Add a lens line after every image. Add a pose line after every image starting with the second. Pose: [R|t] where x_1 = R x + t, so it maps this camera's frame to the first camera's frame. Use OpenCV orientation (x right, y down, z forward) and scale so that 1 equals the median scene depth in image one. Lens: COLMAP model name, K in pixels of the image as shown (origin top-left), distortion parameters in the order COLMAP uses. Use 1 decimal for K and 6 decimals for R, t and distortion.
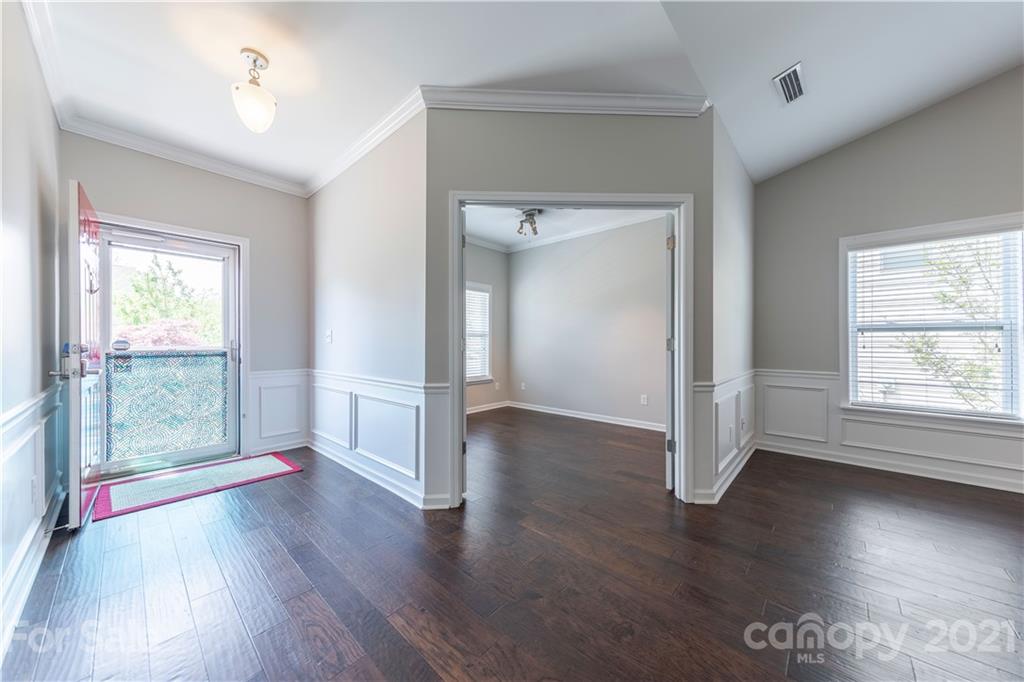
lens RADIAL K [[349.4, 0, 529.3], [0, 349.4, 343.2], [0, 0, 1]] dist [0.000474, 0.000035]
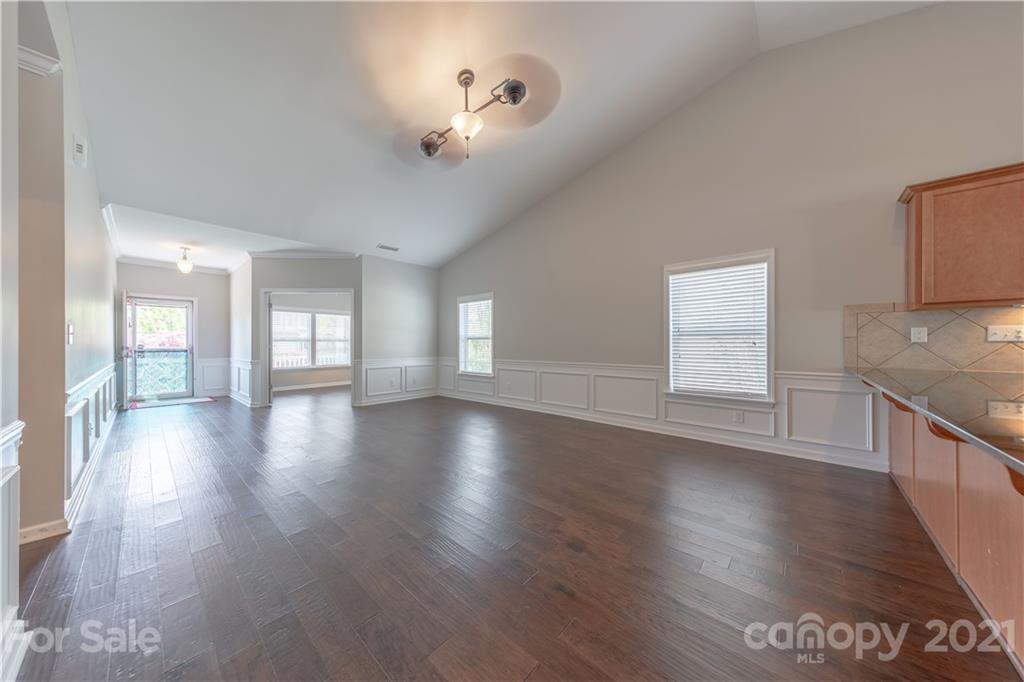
lens RADIAL K [[329.7, 0, 504.6], [0, 329.7, 344.7], [0, 0, 1]] dist [0.002769, 0.000084]
pose [[0.999613, -0.002974, -0.027658, 1.356175], [0.002938, 0.999995, -0.001336, 0.002588], [0.027662, 0.001254, 0.999617, -1.169367]]
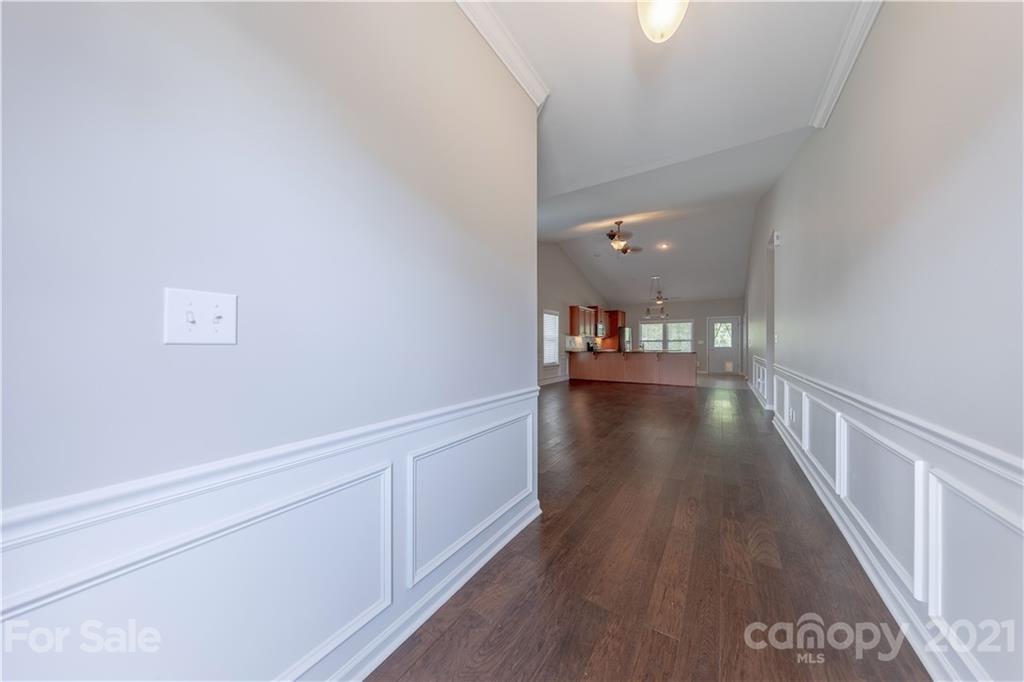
lens RADIAL K [[311.8, 0, 509.5], [0, 311.8, 344.6], [0, 0, 1]] dist [0.000286, 0.000002]
pose [[-0.114376, -0.001189, 0.993437, -0.870302], [0.004096, 0.999990, 0.001668, -0.002377], [-0.993429, 0.004260, -0.114370, 0.885088]]
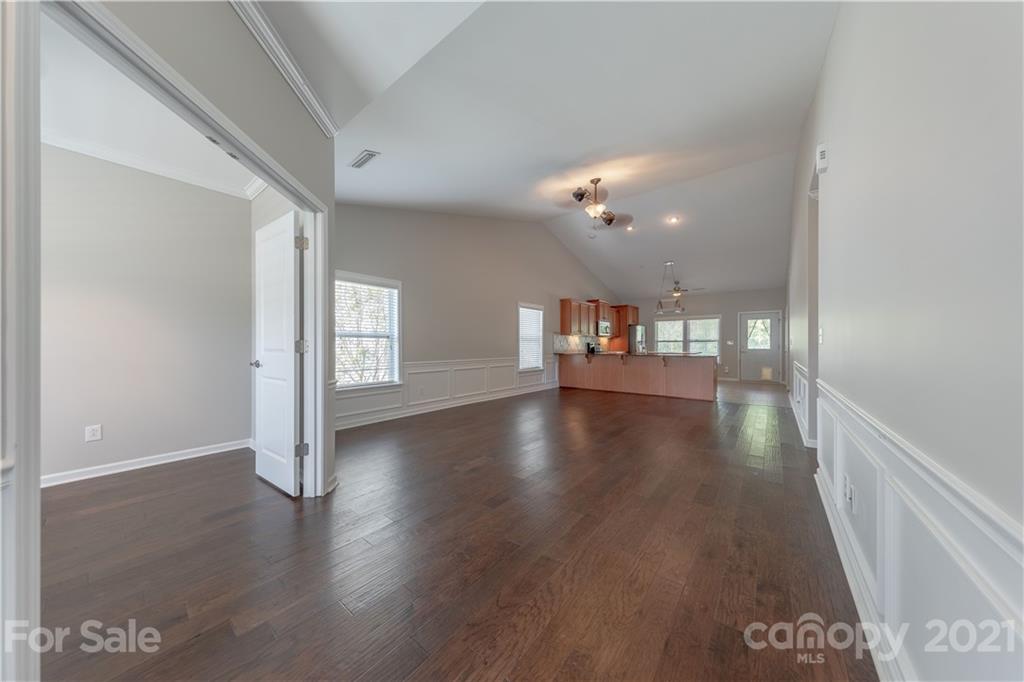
lens RADIAL K [[315.8, 0, 510.5], [0, 315.8, 344.4], [0, 0, 1]] dist [0.000819, 0.000016]
pose [[-0.025581, 0.000752, 0.999672, -0.413255], [0.000728, 0.999999, -0.000733, -0.001773], [-0.999673, 0.000709, -0.025581, 0.358203]]
